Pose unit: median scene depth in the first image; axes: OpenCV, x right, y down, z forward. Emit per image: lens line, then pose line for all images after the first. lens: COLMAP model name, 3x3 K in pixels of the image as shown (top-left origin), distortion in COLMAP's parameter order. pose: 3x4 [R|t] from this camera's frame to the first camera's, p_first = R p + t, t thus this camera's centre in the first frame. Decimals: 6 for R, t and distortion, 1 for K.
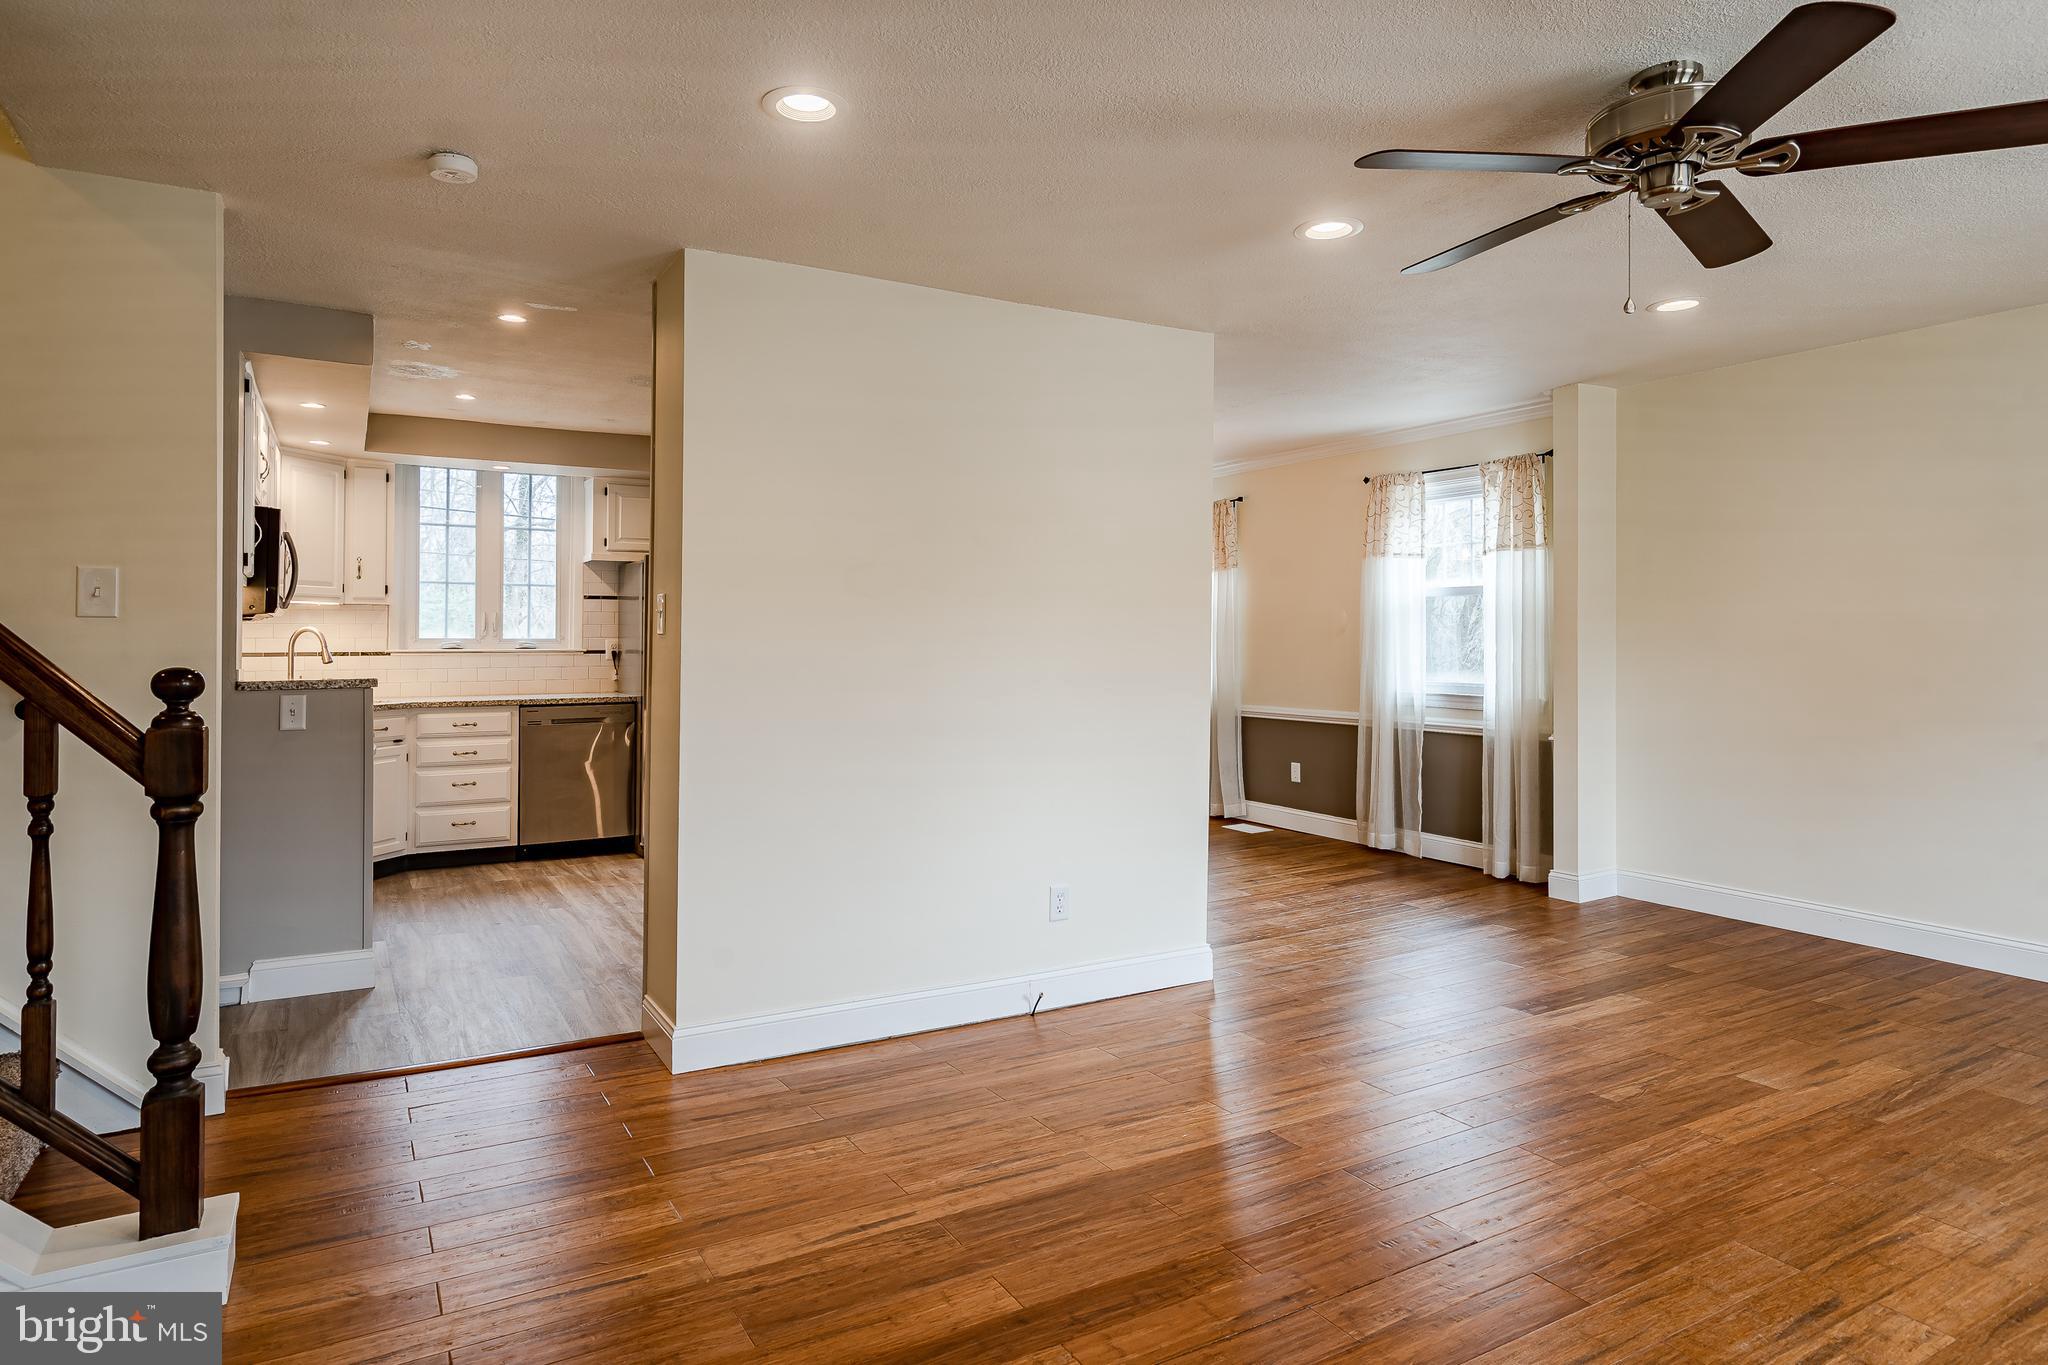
lens RADIAL K [[1168.8, 0, 1022.0], [0, 1168.8, 629.3], [0, 0, 1]] dist [0.006887, -0.000014]
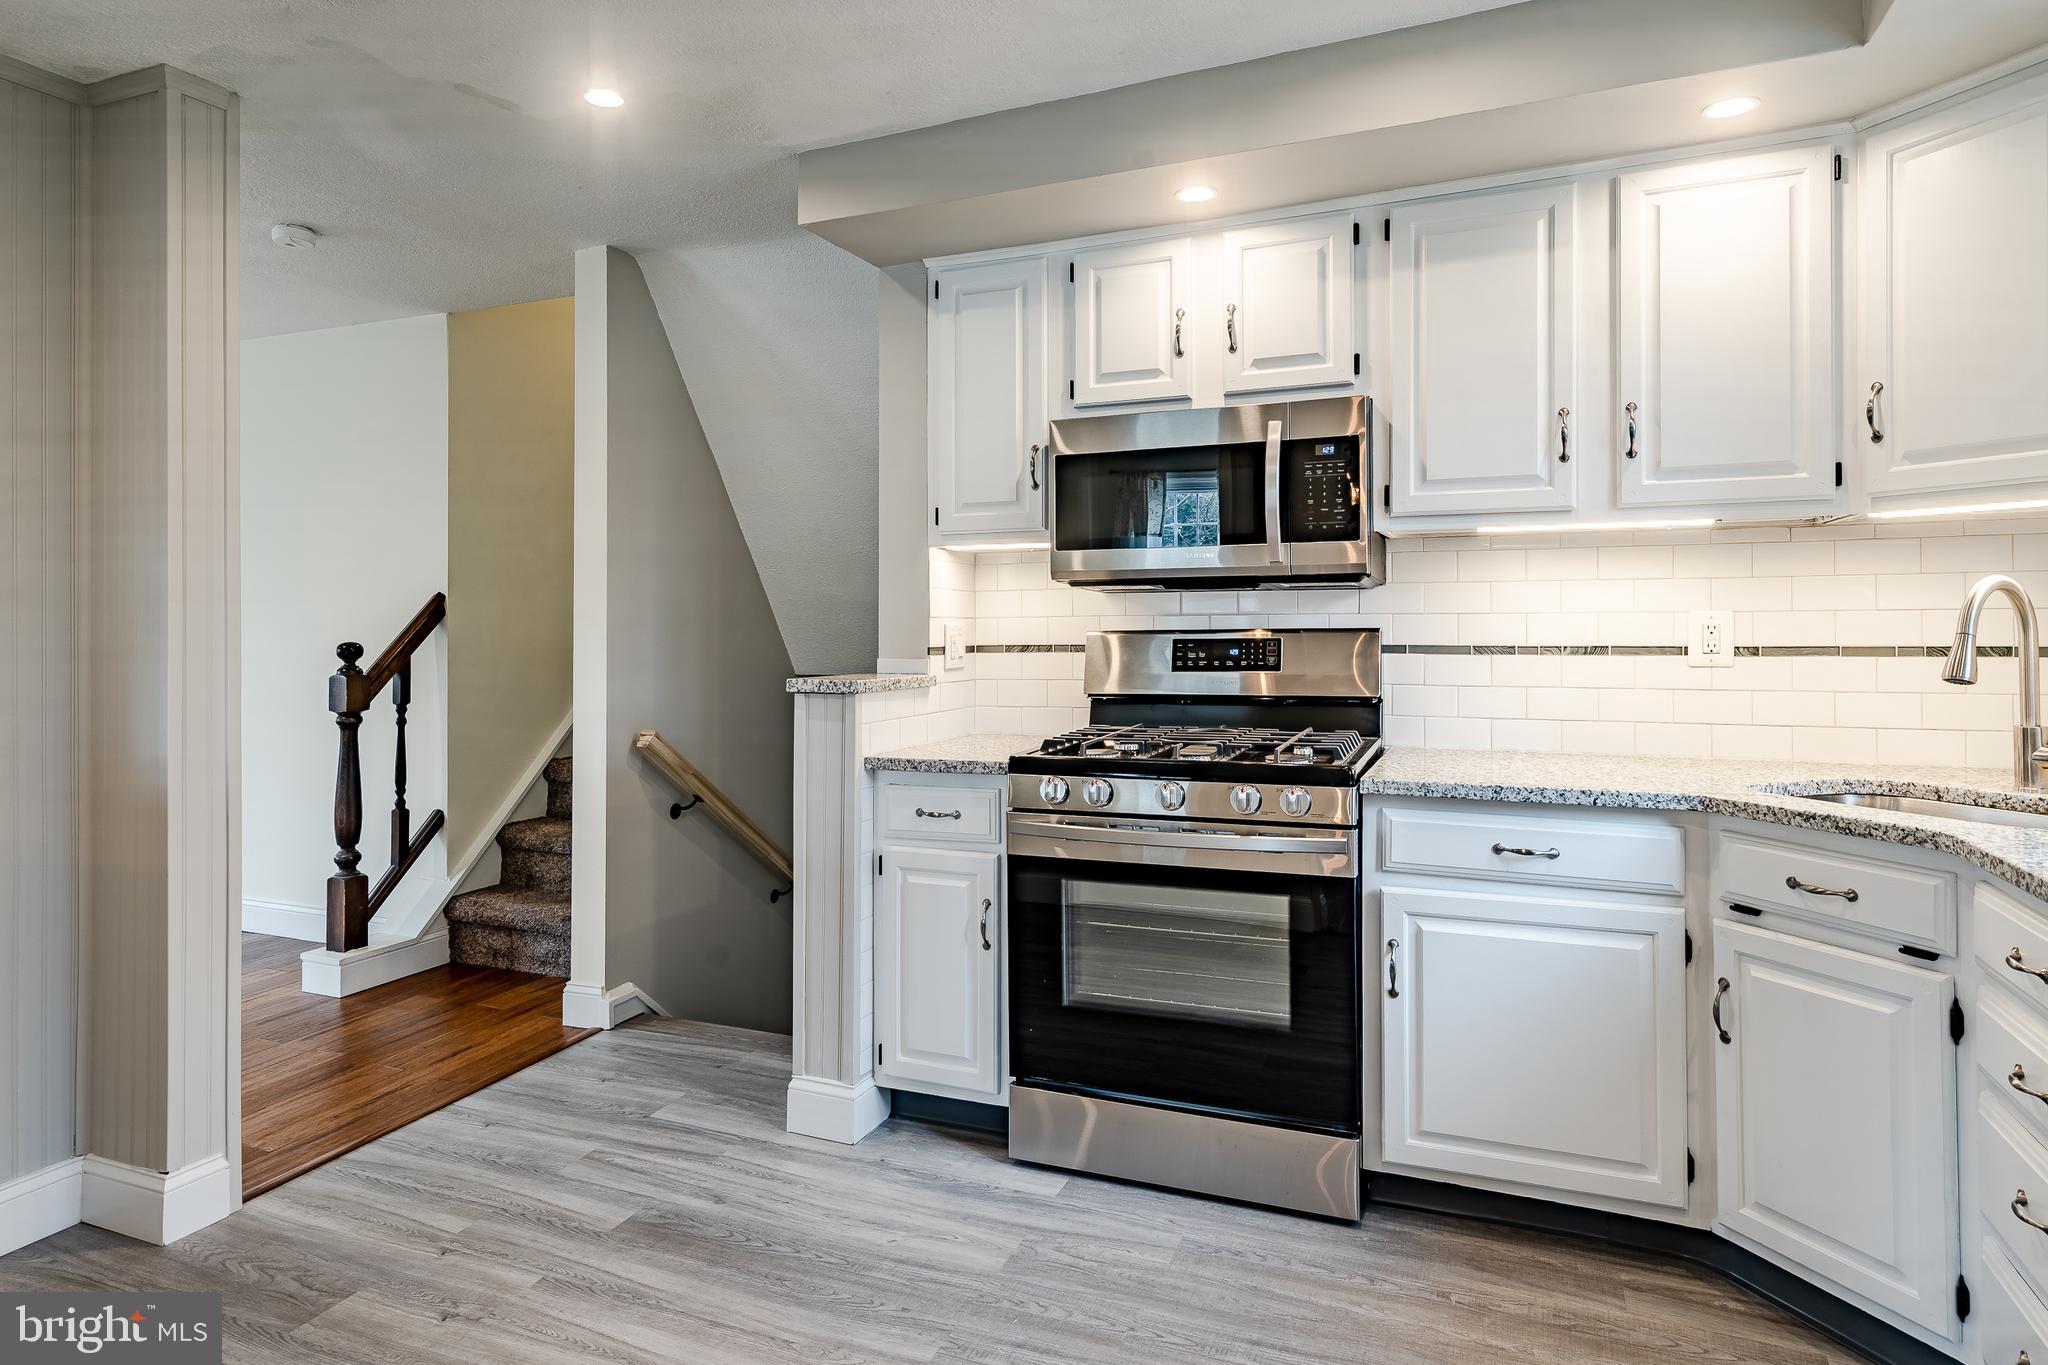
lens RADIAL K [[1168.4, 0, 1026.3], [0, 1168.4, 615.9], [0, 0, 1]] dist [0.006312, 0.000636]
pose [[-0.791441, 0.003565, -0.611236, -0.161705], [0.013059, 0.999853, -0.011078, 0.009219], [0.611106, -0.016750, -0.791371, 1.046555]]
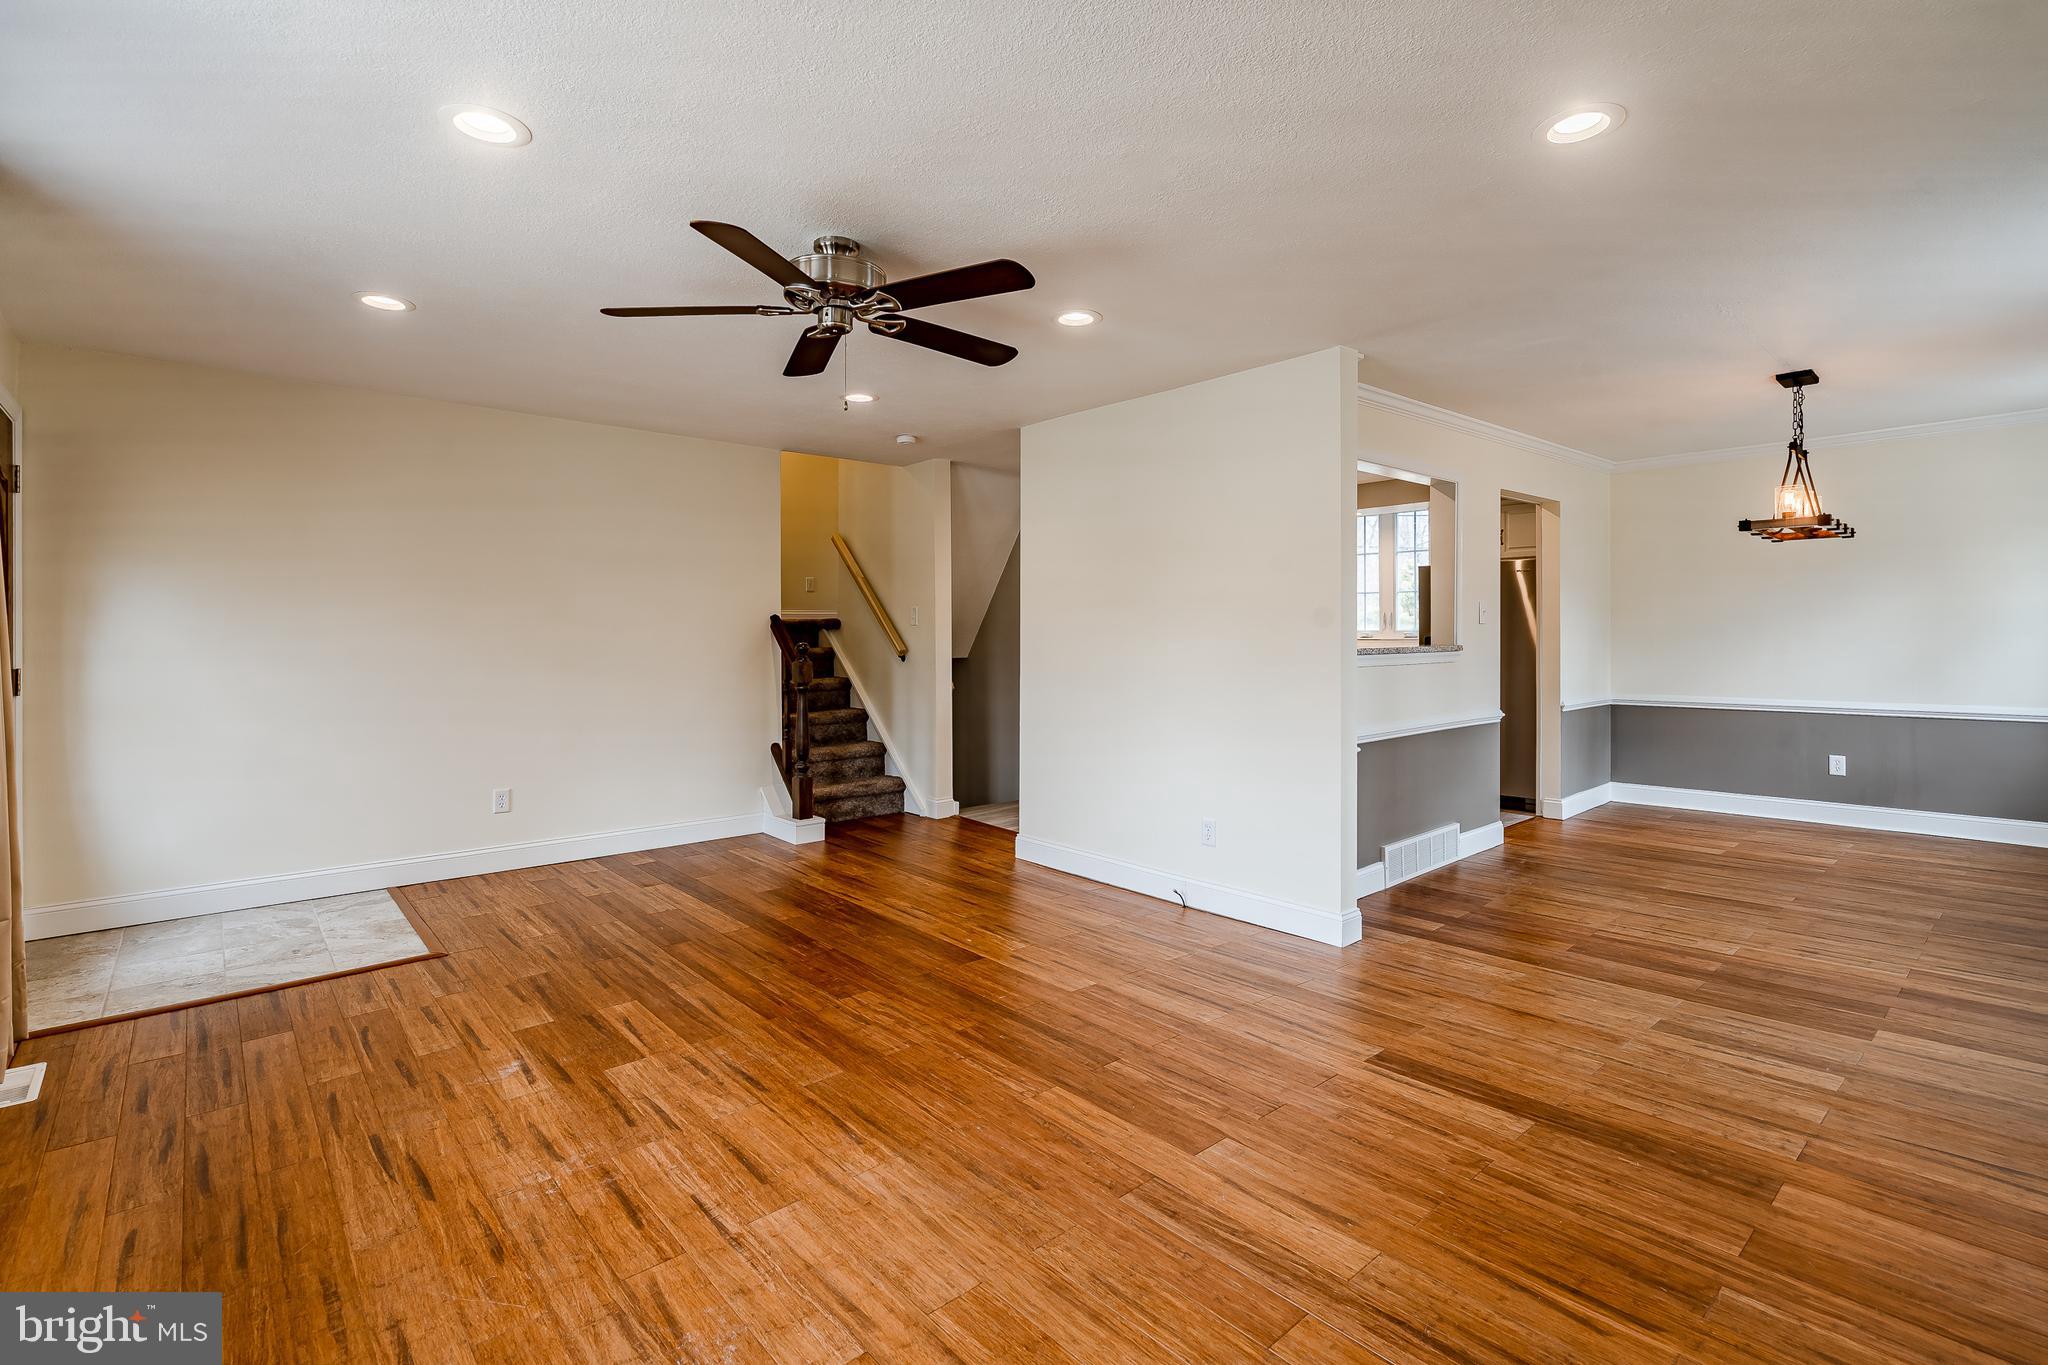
lens RADIAL K [[943.3, 0, 1024.8], [0, 943.3, 634.1], [0, 0, 1]] dist [0.001624, 0.000475]
pose [[0.196028, -0.002219, -0.980596, 0.640524], [0.015308, 0.999883, 0.000797, 0.004896], [0.980479, -0.015167, 0.196039, 0.369841]]
